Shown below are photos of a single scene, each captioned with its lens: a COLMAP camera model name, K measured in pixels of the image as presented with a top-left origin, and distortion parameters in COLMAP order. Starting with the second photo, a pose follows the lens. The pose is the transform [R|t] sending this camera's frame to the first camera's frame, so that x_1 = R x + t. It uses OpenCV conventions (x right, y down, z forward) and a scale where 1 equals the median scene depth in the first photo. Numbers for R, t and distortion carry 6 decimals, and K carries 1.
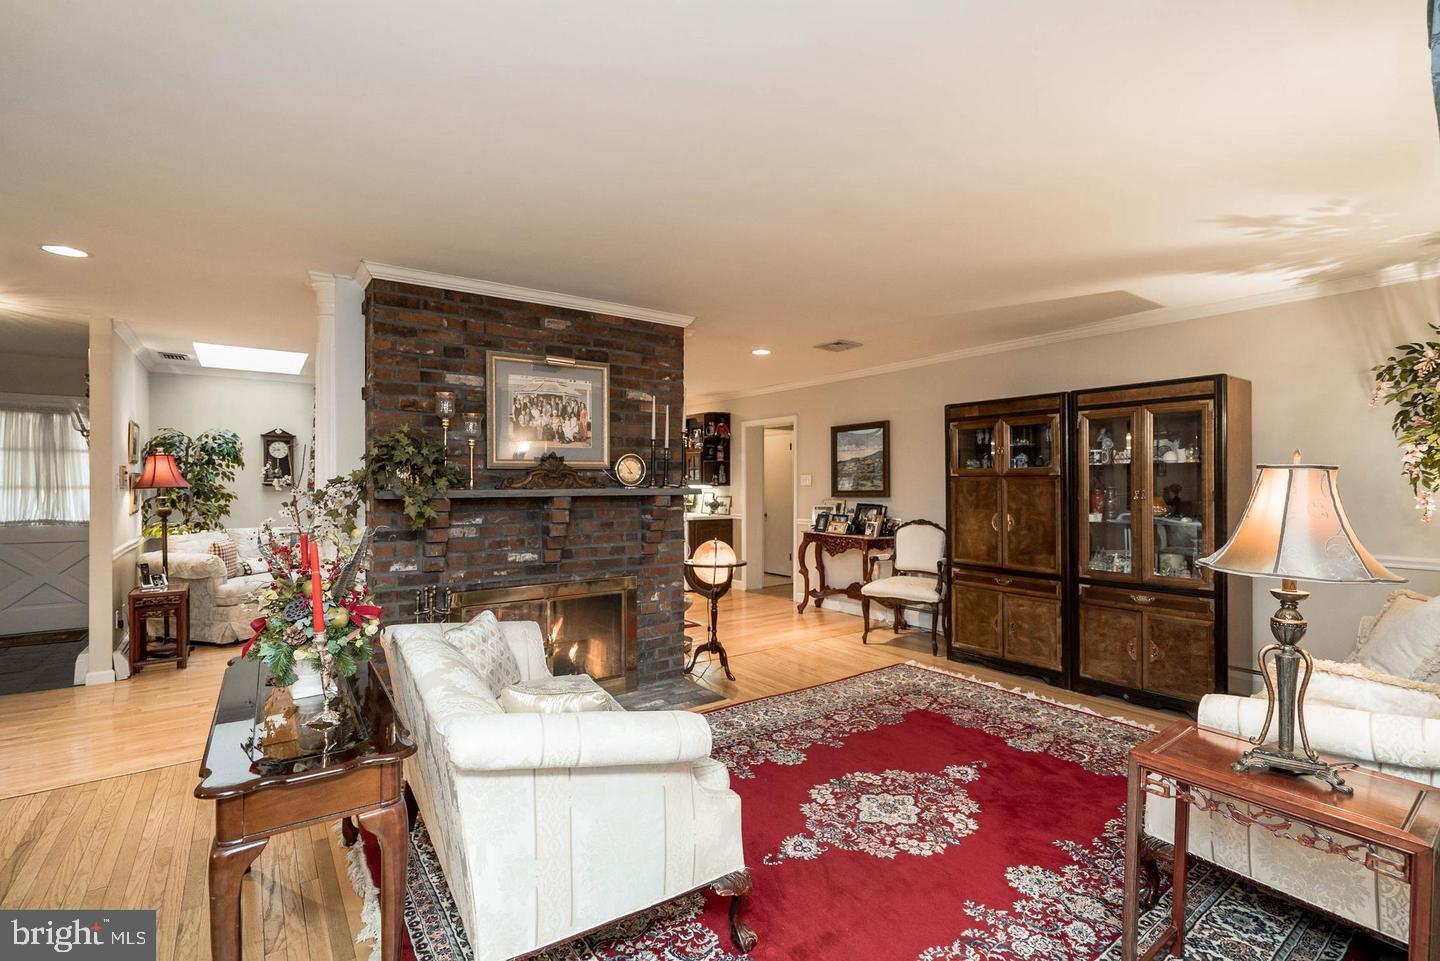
lens RADIAL K [[656.5, 0, 725.7], [0, 656.5, 482.3], [0, 0, 1]] dist [-0.003484, -0.001327]
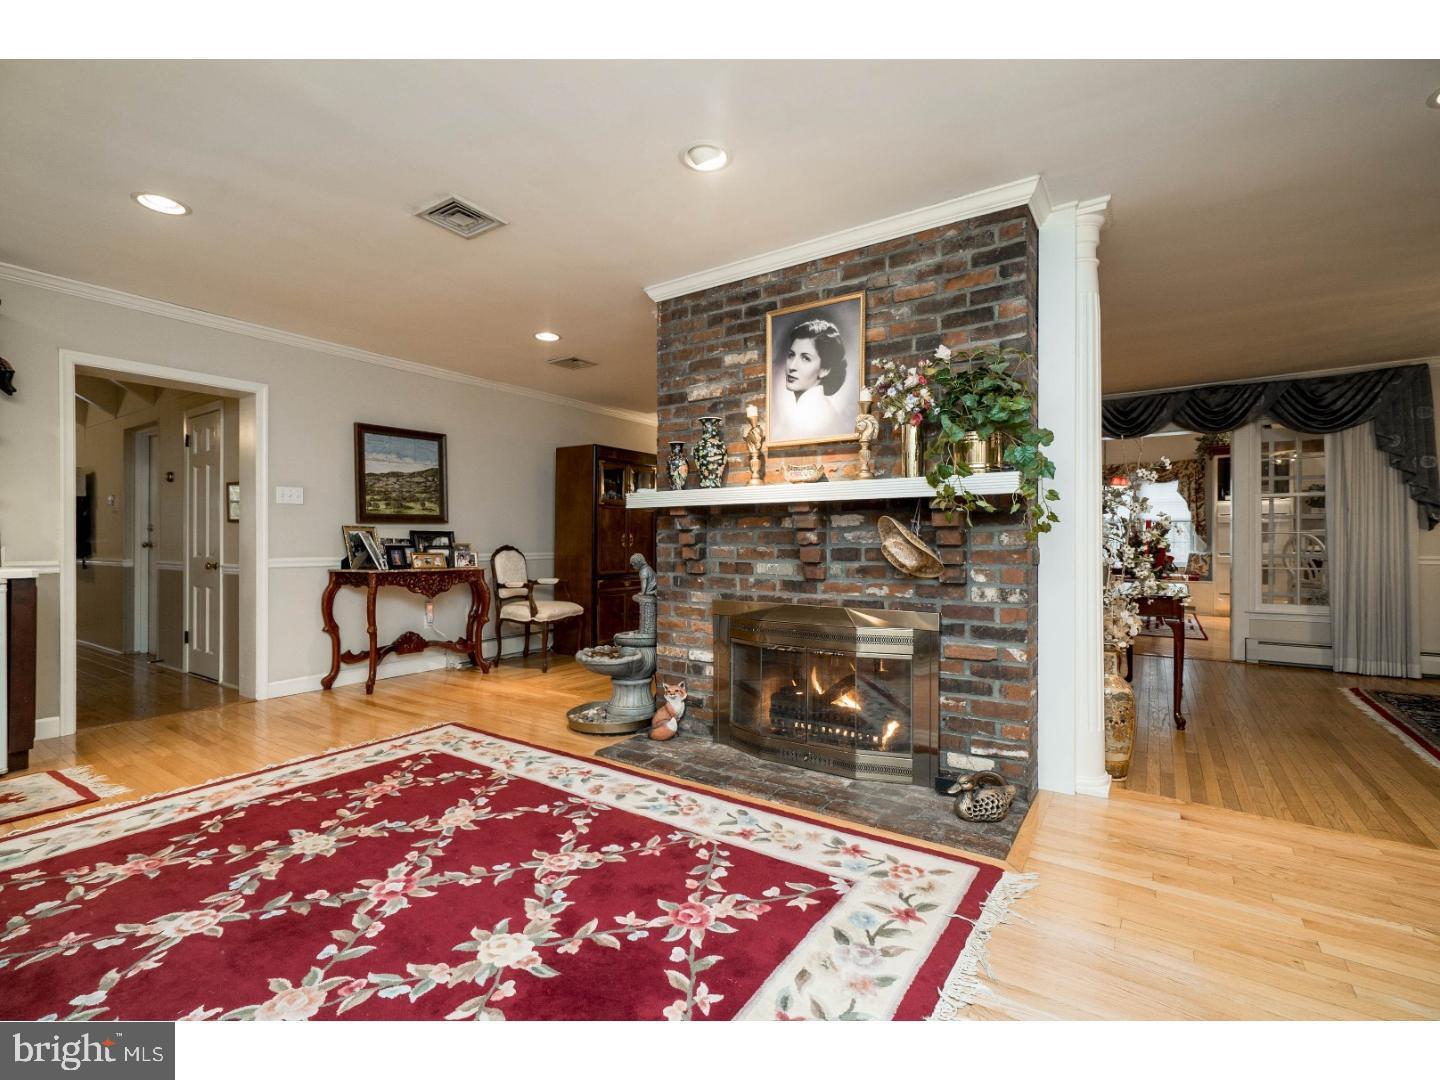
lens RADIAL K [[650.8, 0, 719.2], [0, 650.8, 539.1], [0, 0, 1]] dist [-0.001564, 0.001034]
pose [[-0.336068, 0.003921, 0.941830, -0.686839], [0.001092, 0.999992, -0.003774, 0.047421], [-0.941837, -0.000240, -0.336070, 0.963148]]
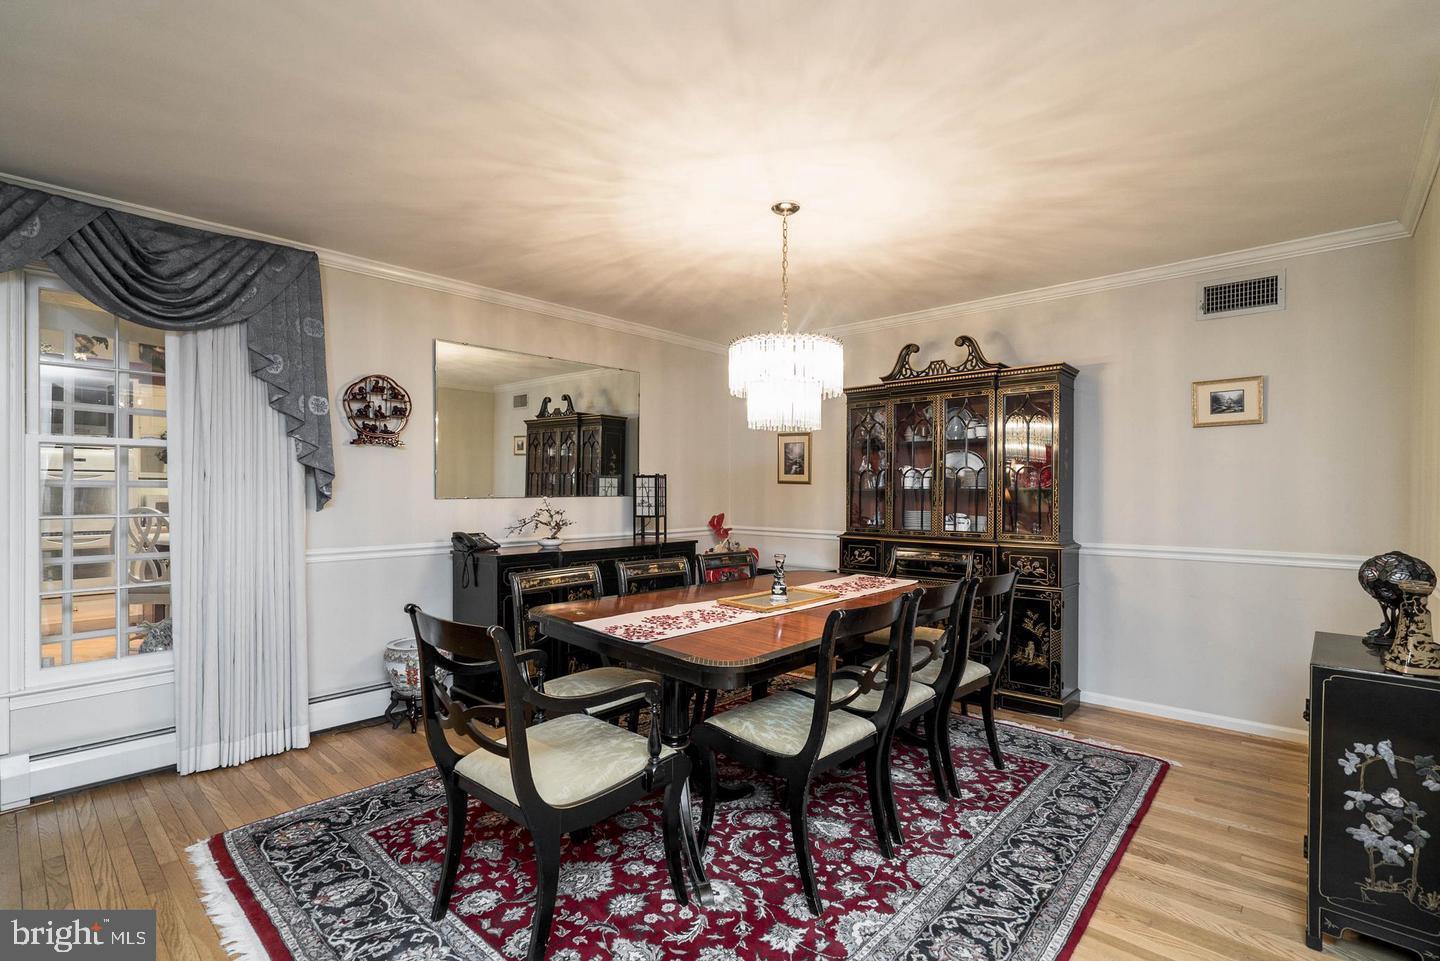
lens RADIAL K [[656.5, 0, 714.4], [0, 656.5, 491.1], [0, 0, 1]] dist [-0.003484, -0.001327]
pose [[-0.980498, 0.001701, -0.196521, -0.441969], [0.001192, 0.999996, 0.002705, 0.018398], [0.196524, 0.002418, -0.980496, 0.463203]]
